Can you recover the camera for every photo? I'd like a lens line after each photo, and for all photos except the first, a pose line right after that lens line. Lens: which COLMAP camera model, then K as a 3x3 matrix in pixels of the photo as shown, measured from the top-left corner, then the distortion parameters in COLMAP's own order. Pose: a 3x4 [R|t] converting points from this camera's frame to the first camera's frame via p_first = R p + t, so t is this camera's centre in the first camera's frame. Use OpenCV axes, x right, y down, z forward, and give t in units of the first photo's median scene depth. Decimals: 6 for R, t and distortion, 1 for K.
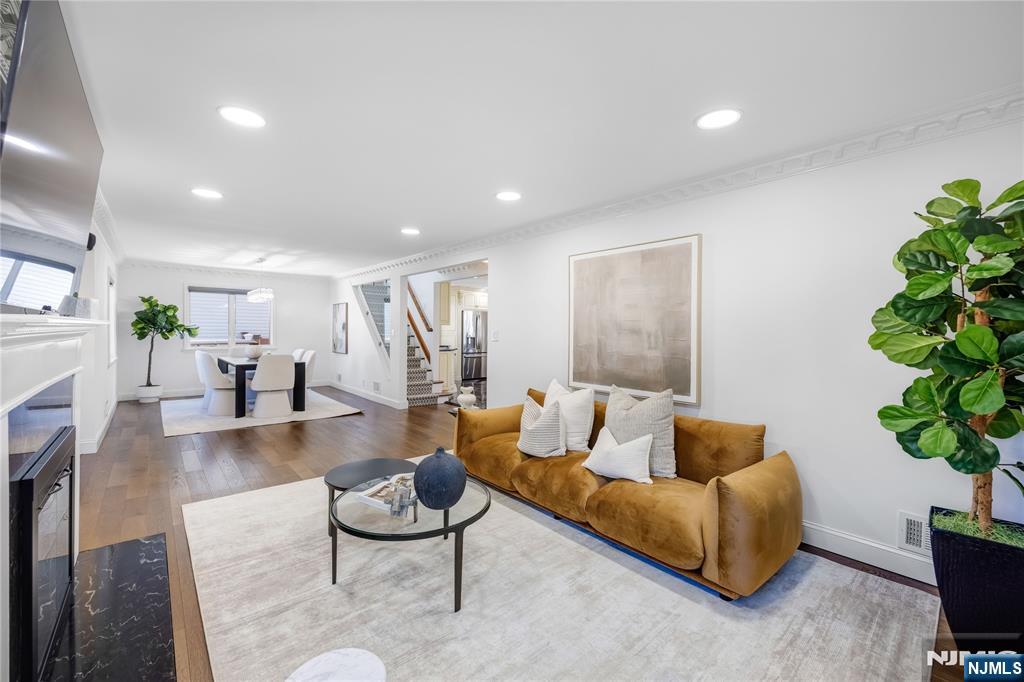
lens RADIAL K [[414.1, 0, 516.1], [0, 414.1, 336.2], [0, 0, 1]] dist [0.002542, 0.000117]
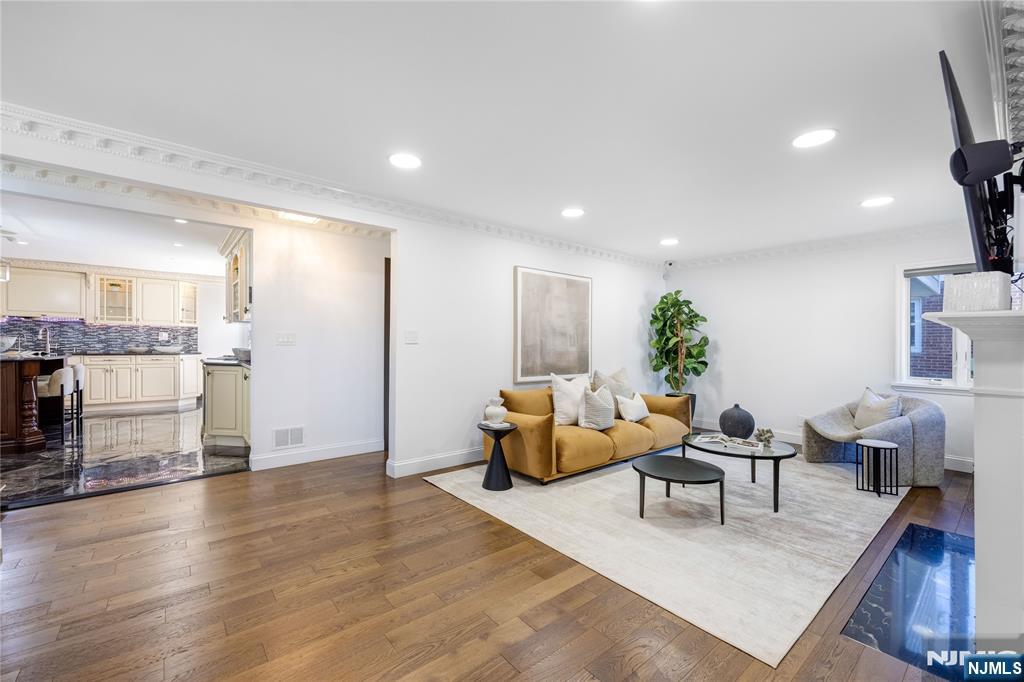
lens RADIAL K [[414.1, 0, 510.0], [0, 414.1, 340.8], [0, 0, 1]] dist [0.002542, 0.000117]
pose [[0.040019, -0.005436, 0.999184, -1.149029], [0.001493, 0.999984, 0.005381, 0.003728], [-0.999198, 0.001276, 0.040027, 1.128909]]
